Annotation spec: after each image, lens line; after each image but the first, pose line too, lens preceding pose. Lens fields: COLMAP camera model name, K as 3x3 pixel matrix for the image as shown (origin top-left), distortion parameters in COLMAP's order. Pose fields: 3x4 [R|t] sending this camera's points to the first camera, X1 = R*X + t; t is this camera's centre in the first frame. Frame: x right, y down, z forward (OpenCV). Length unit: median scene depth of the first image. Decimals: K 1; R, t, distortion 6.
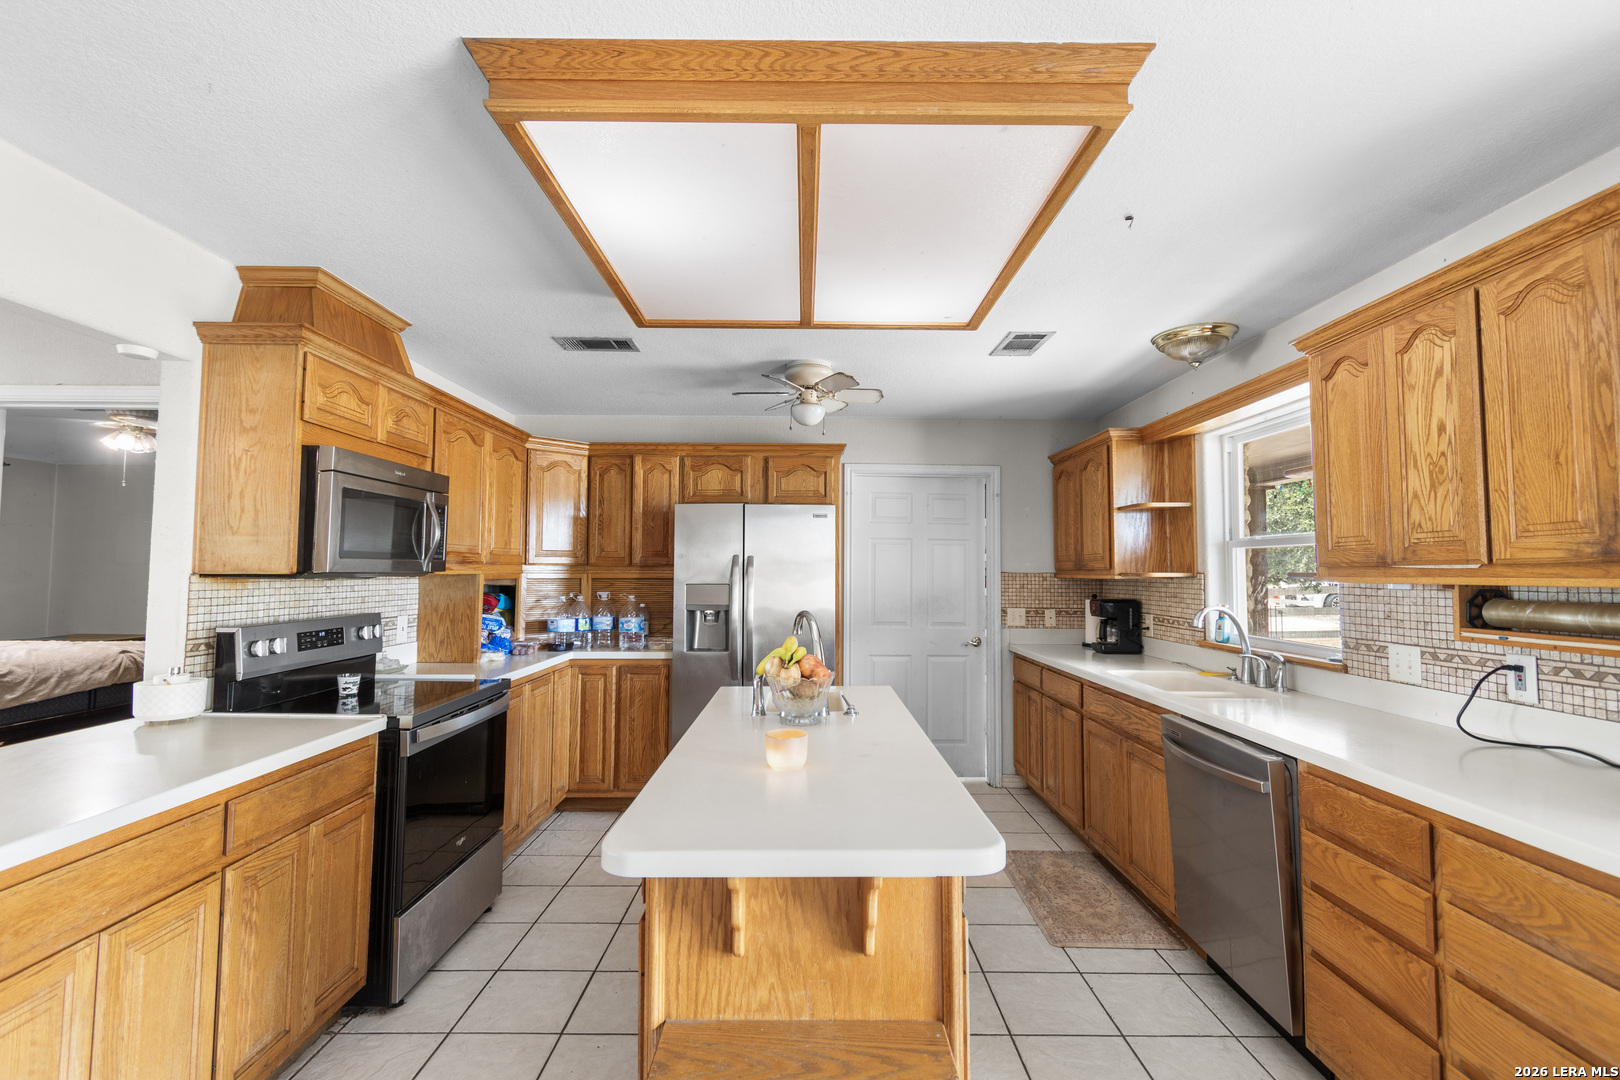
lens RADIAL K [[712.7, 0, 810.0], [0, 712.7, 540.0], [0, 0, 1]] dist [0.001384, 0.001003]
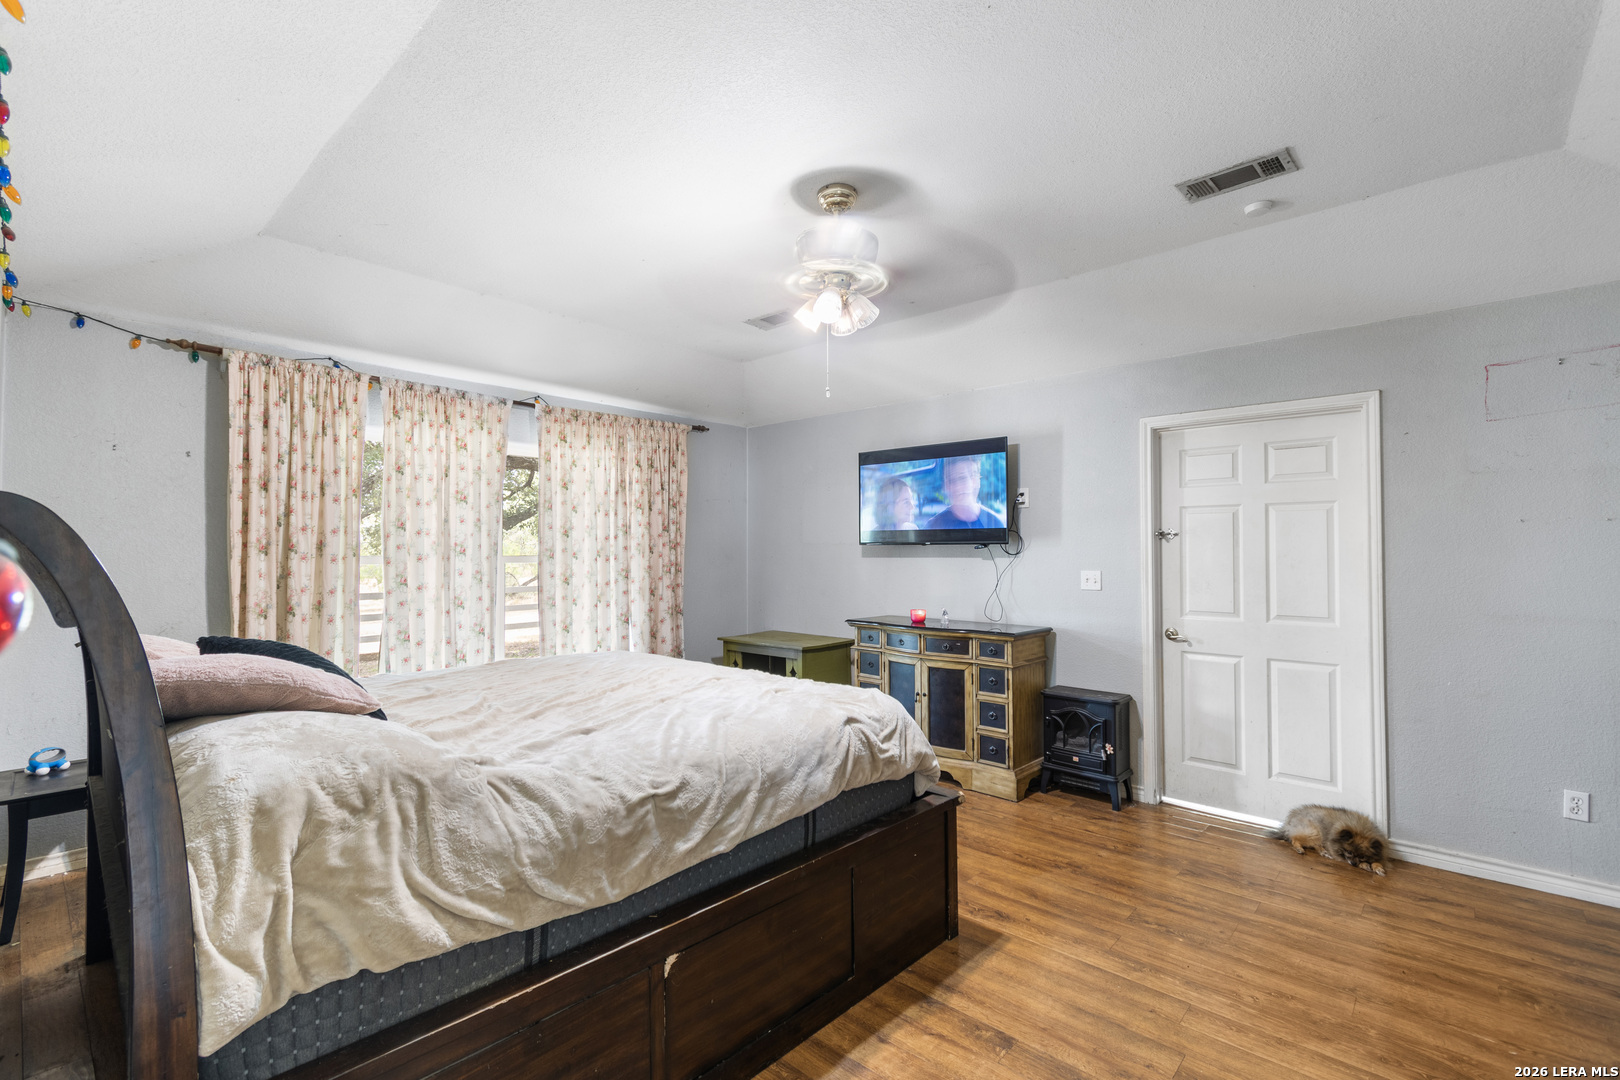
lens RADIAL K [[712.7, 0, 810.0], [0, 712.7, 540.0], [0, 0, 1]] dist [0.001384, 0.001003]
pose [[0.742315, -0.020340, -0.669742, -0.762041], [0.040242, 0.999088, 0.014260, 0.030547], [0.668842, -0.037537, 0.742457, 0.730866]]
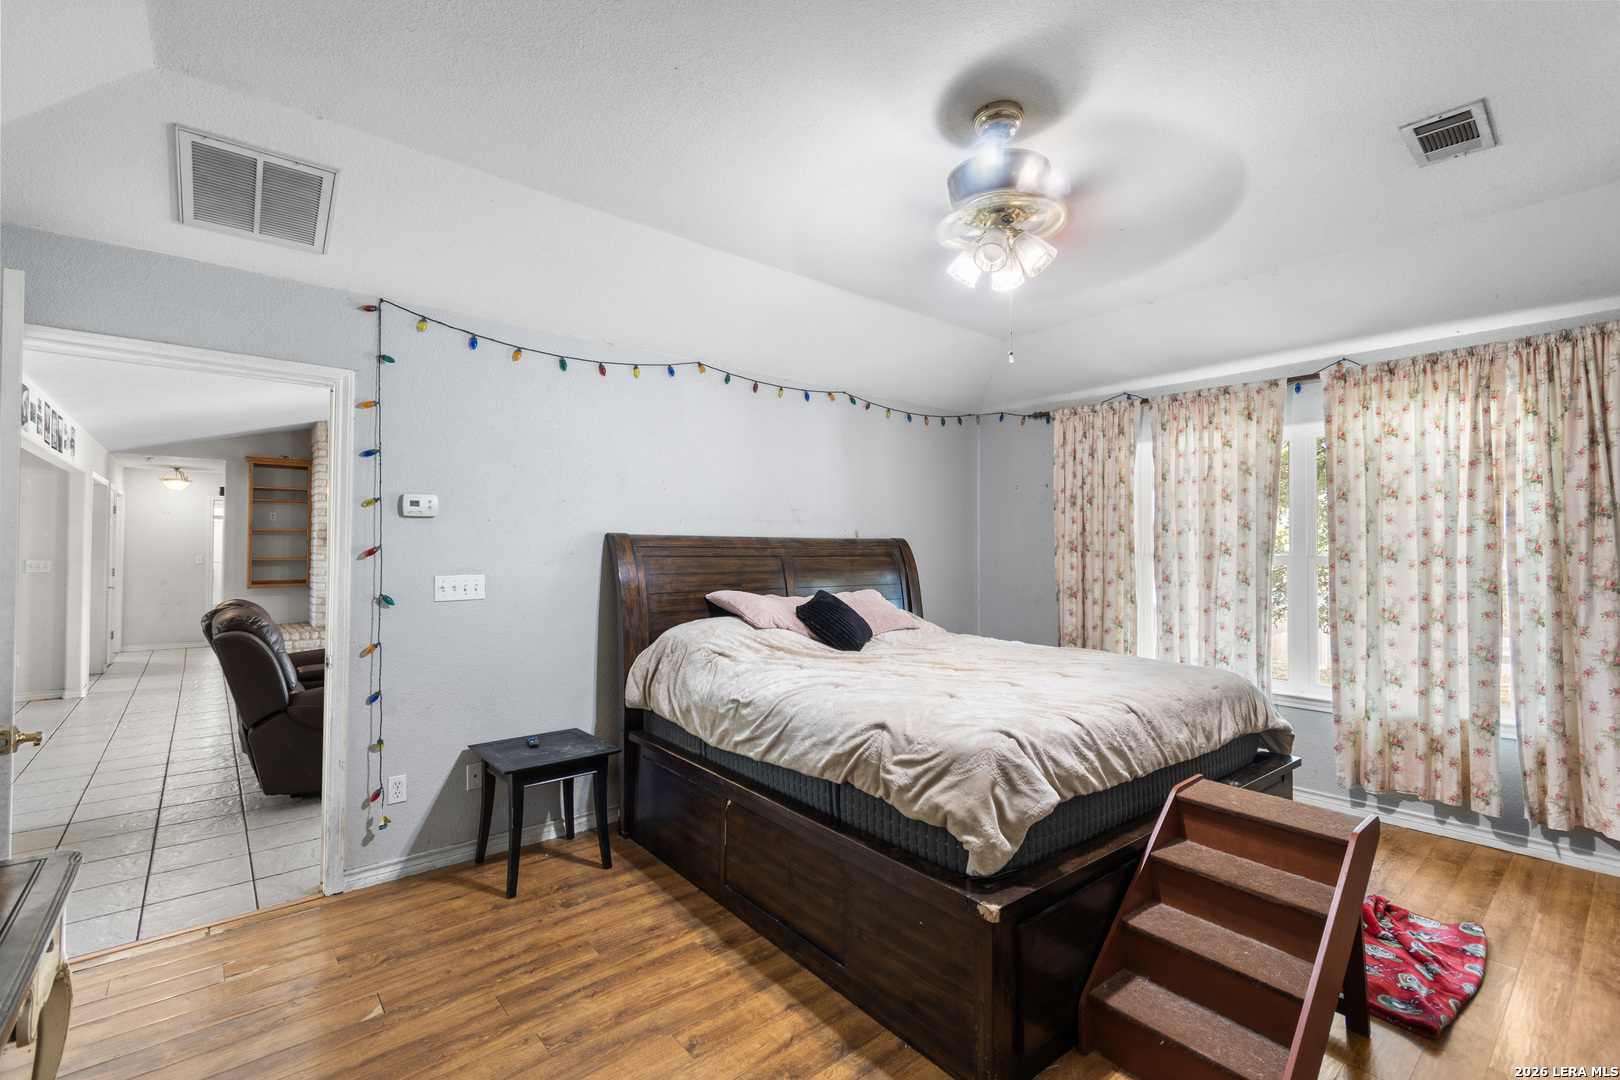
lens RADIAL K [[712.7, 0, 810.0], [0, 712.7, 540.0], [0, 0, 1]] dist [0.001384, 0.001003]
pose [[-0.760398, -0.020029, -0.649149, -0.723399], [0.021678, 0.998185, -0.056192, 0.070725], [0.649096, -0.056801, -0.758583, 1.550592]]
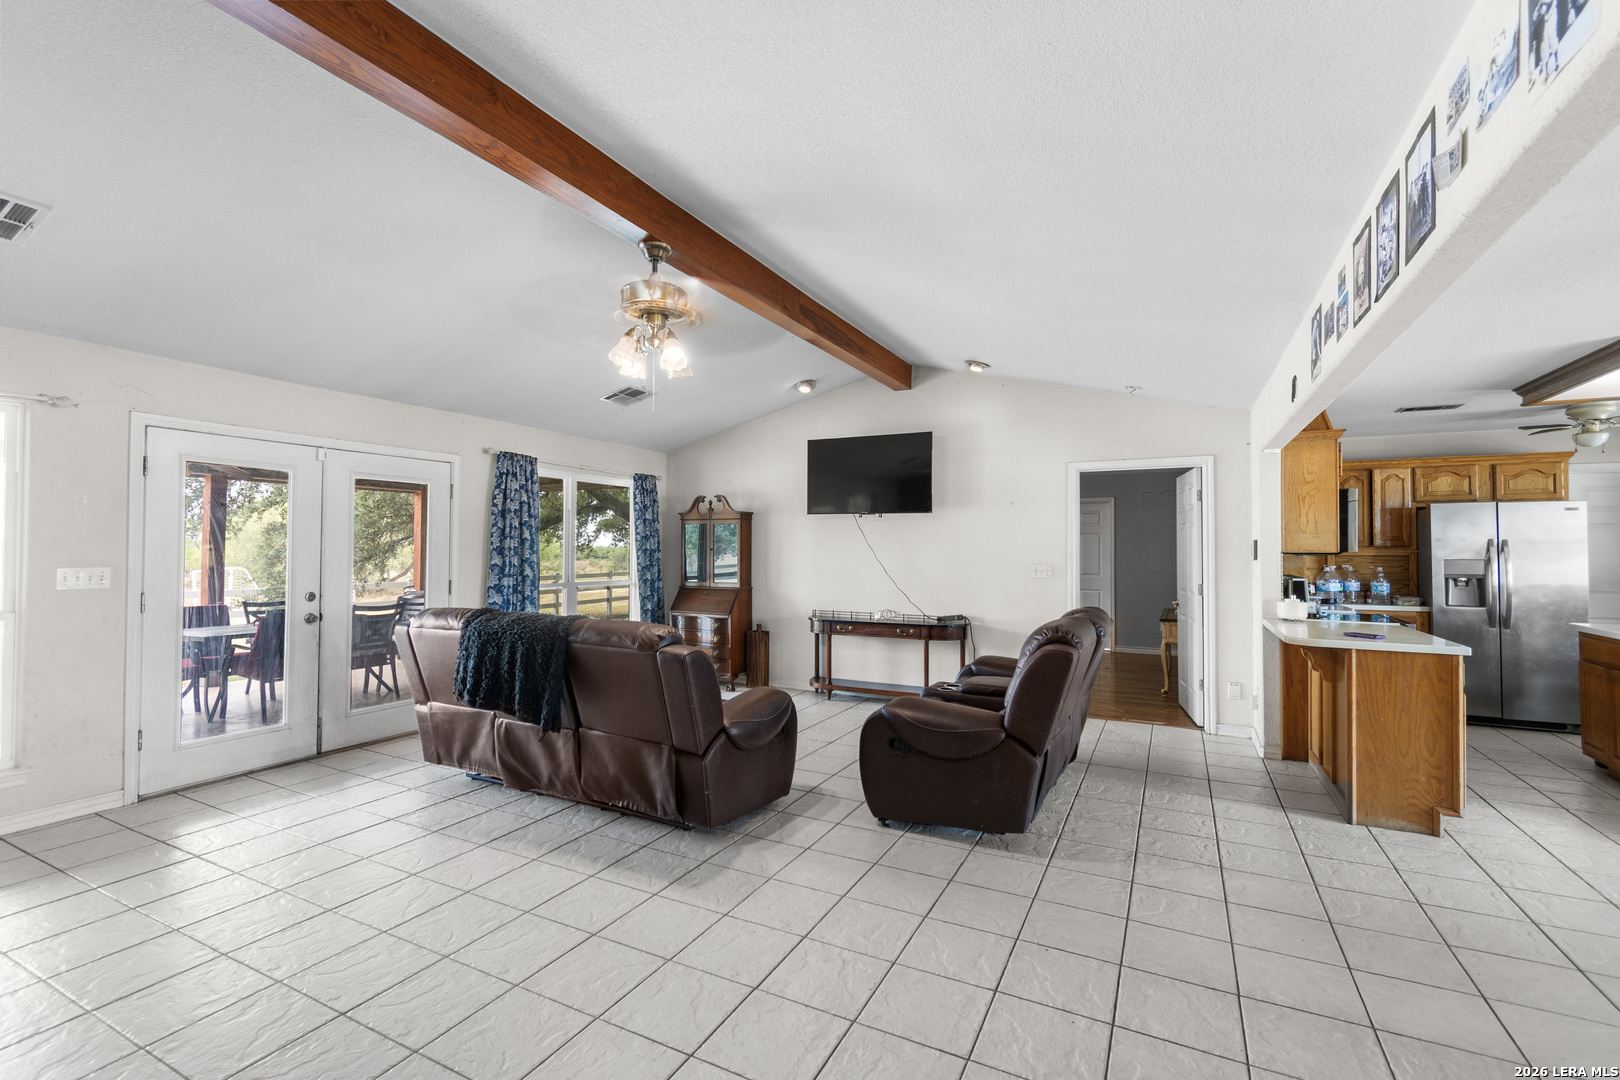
lens RADIAL K [[725.3, 0, 810.0], [0, 725.3, 540.0], [0, 0, 1]] dist [-0.000151, -0.000109]
pose [[0.893633, -0.009549, -0.448697, -0.608184], [0.023148, 0.999424, 0.024831, -0.040004], [0.448201, -0.032576, 0.893339, -0.807685]]
